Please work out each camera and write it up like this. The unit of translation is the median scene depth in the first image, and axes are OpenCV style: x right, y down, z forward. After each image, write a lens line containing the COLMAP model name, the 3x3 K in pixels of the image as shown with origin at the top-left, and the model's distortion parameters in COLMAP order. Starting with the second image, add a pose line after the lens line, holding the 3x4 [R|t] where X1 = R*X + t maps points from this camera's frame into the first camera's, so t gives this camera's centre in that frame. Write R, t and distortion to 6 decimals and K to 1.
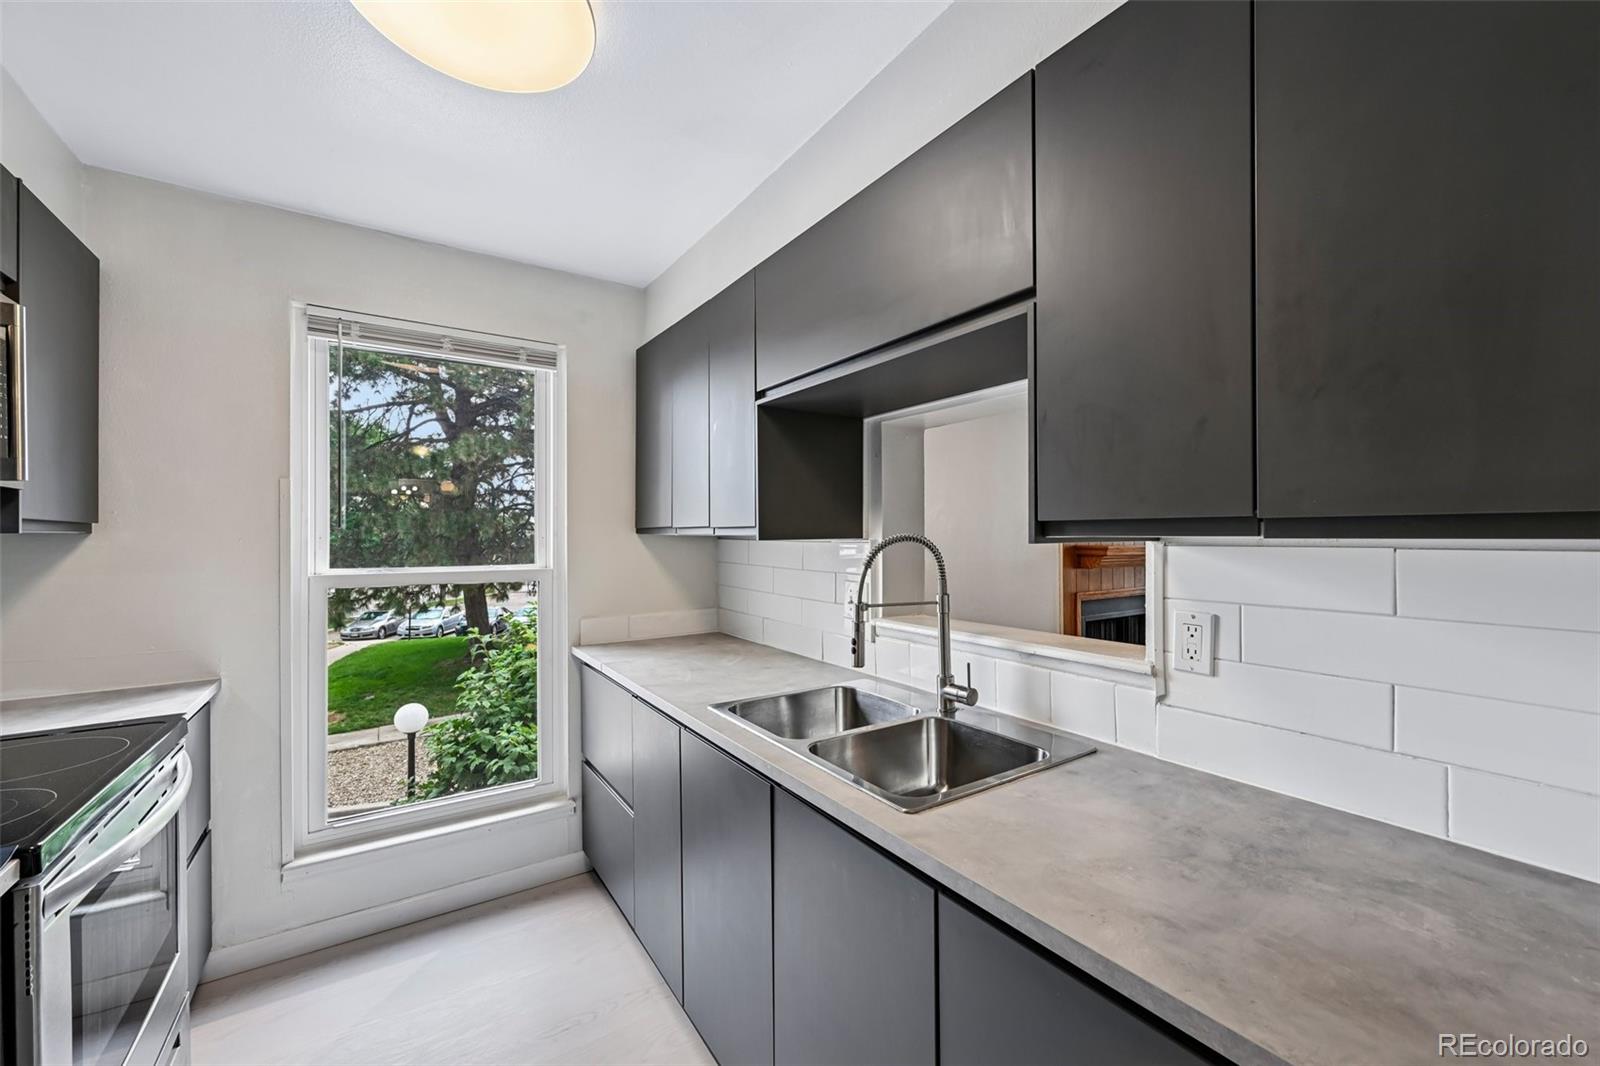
lens RADIAL K [[633.0, 0, 794.3], [0, 633.0, 530.8], [0, 0, 1]] dist [-0.003900, 0.000593]
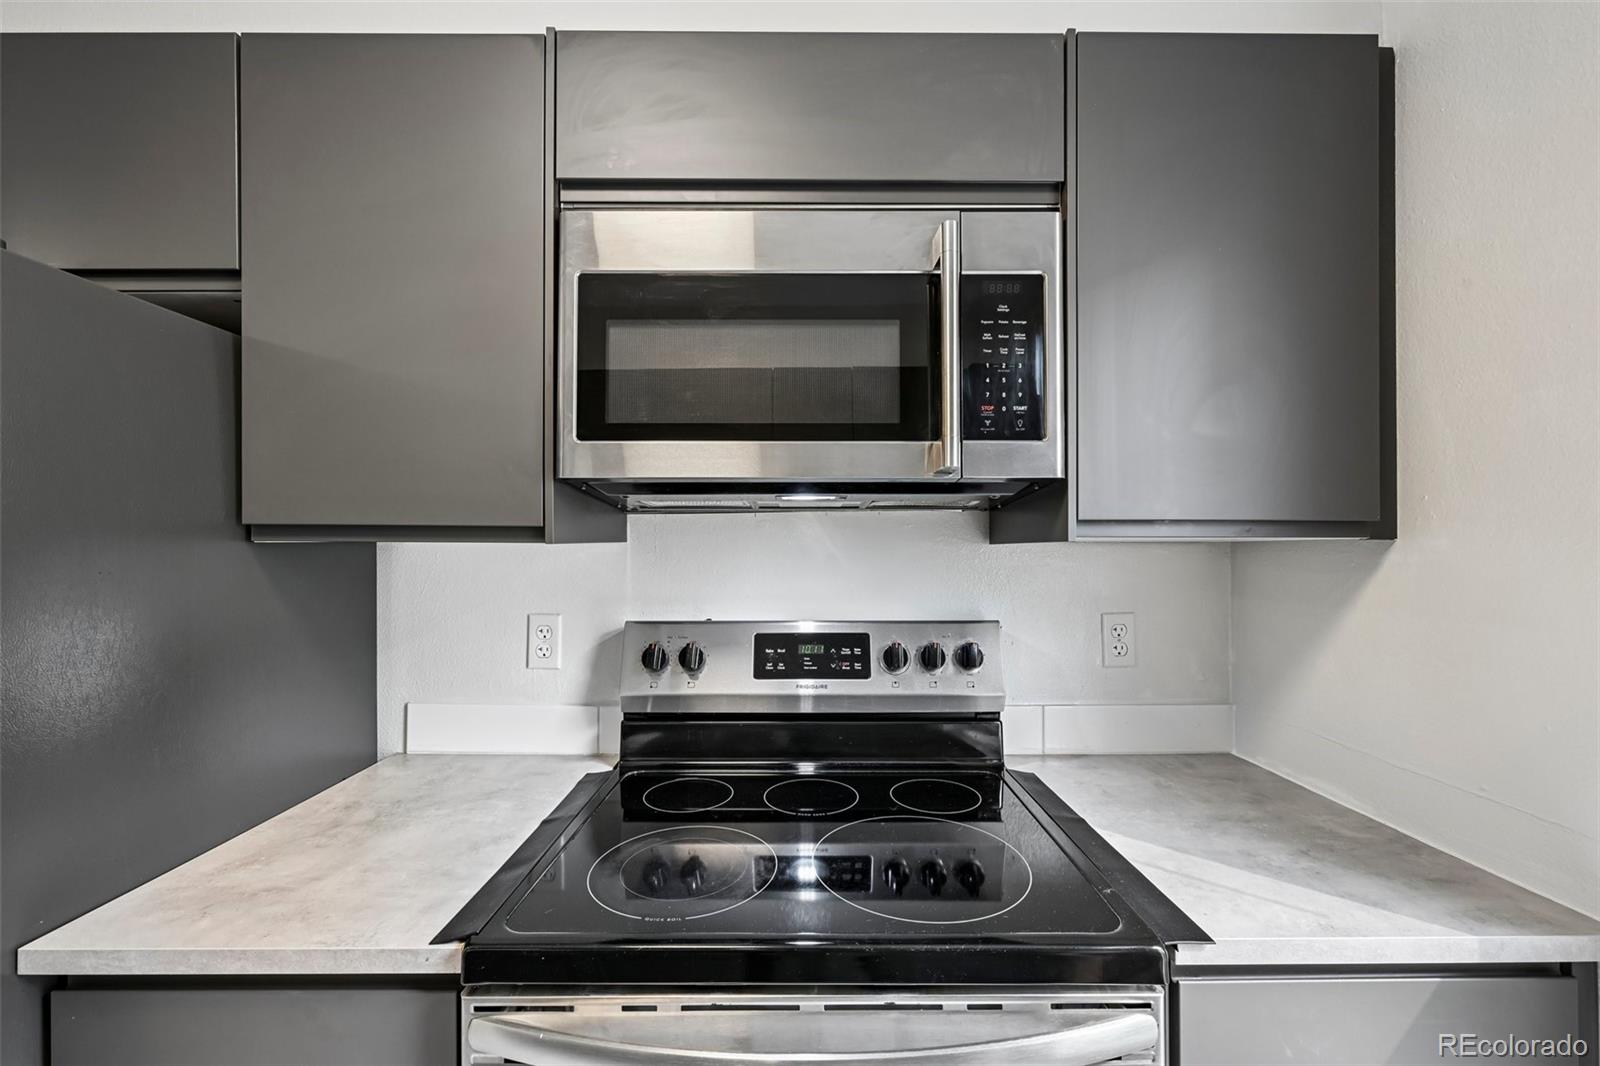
lens RADIAL K [[633.0, 0, 796.1], [0, 633.0, 550.1], [0, 0, 1]] dist [-0.003900, 0.000593]
pose [[0.553836, 0.004259, 0.832615, 0.106618], [-0.006598, 0.999978, -0.000726, 0.012681], [-0.832599, -0.005091, 0.553852, -0.225780]]
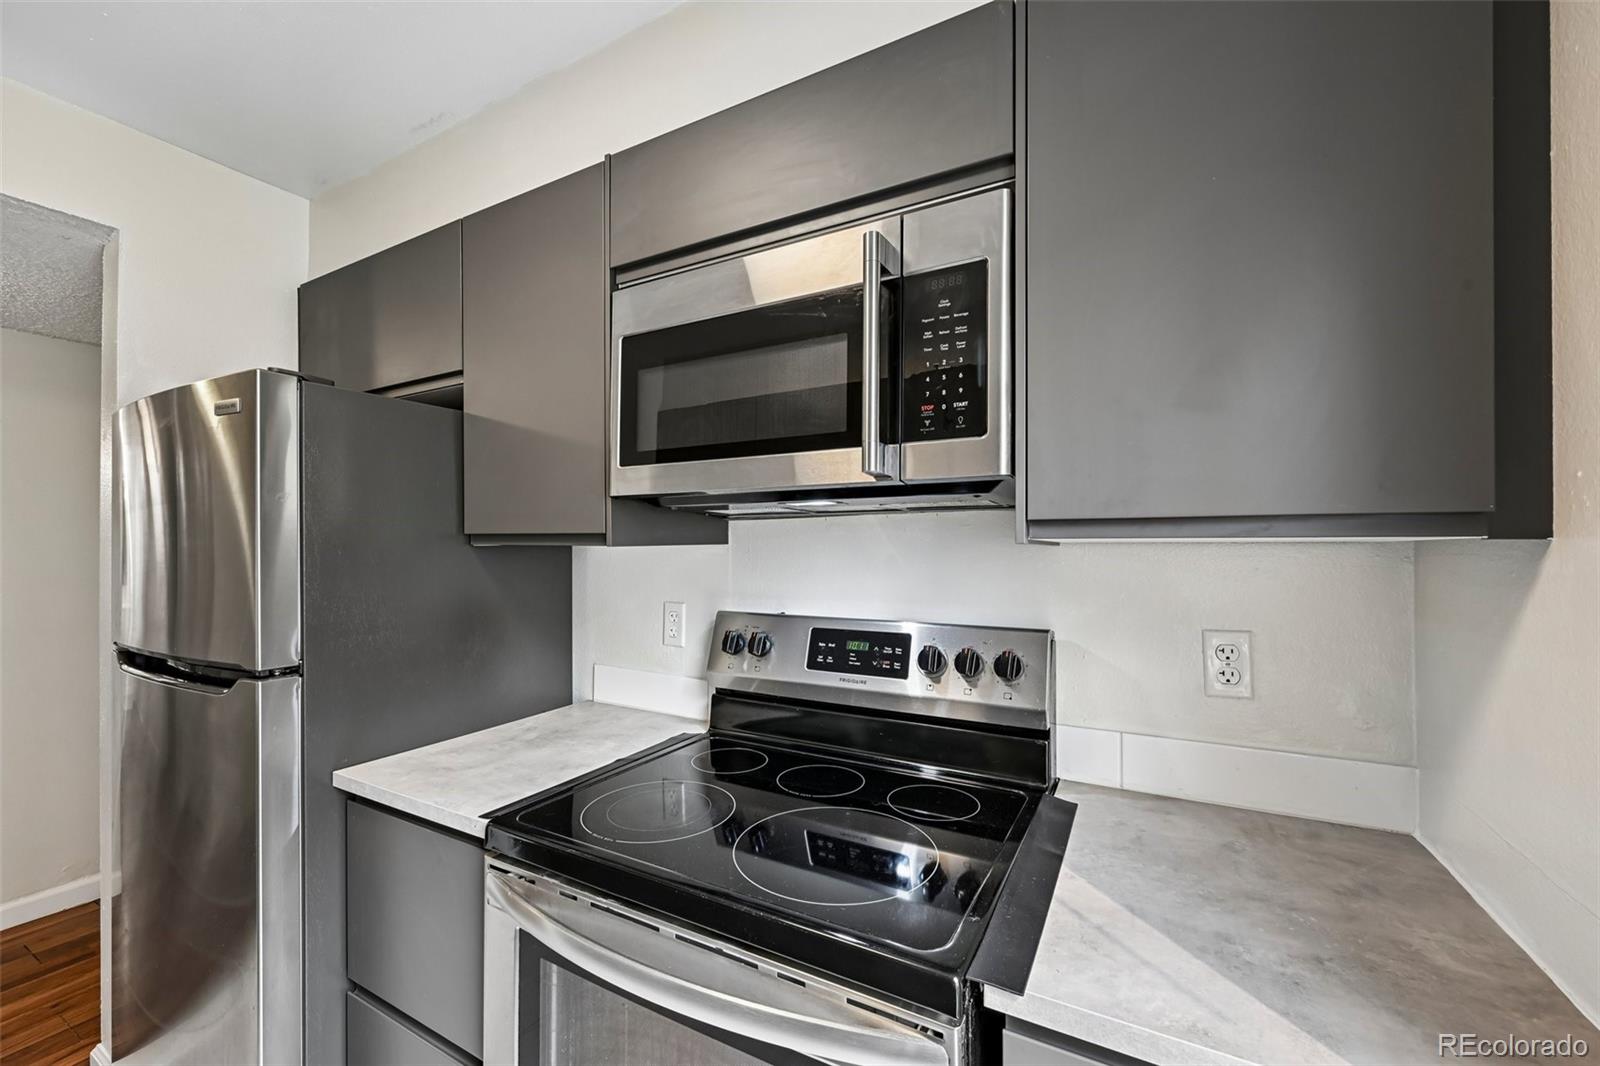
lens RADIAL K [[633.0, 0, 807.8], [0, 633.0, 545.9], [0, 0, 1]] dist [-0.003900, 0.000593]
pose [[0.886975, 0.008581, 0.461737, 0.408631], [-0.007996, 0.999963, -0.003223, 0.006251], [-0.461748, -0.000834, 0.887011, -0.605846]]
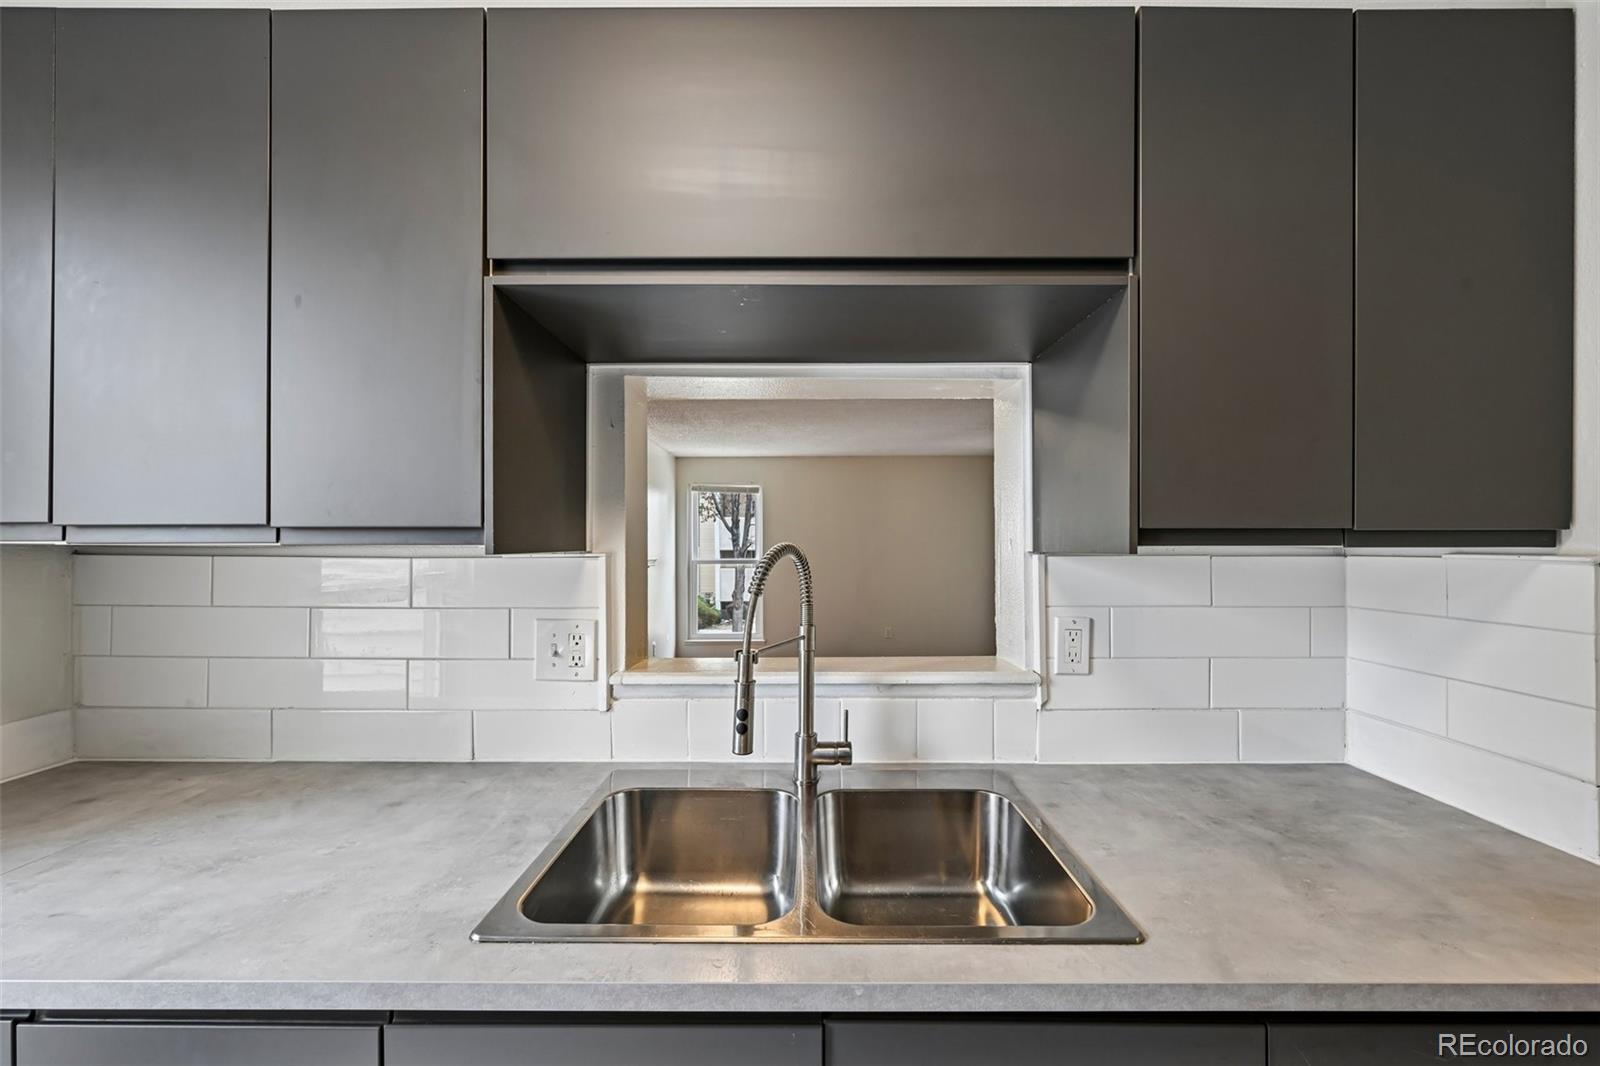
lens RADIAL K [[633.0, 0, 776.2], [0, 633.0, 549.3], [0, 0, 1]] dist [-0.003900, 0.000593]
pose [[0.552760, 0.001319, 0.833340, -0.541905], [-0.005942, 0.999980, 0.002359, 0.012865], [-0.833319, -0.006256, 0.552756, 0.829422]]
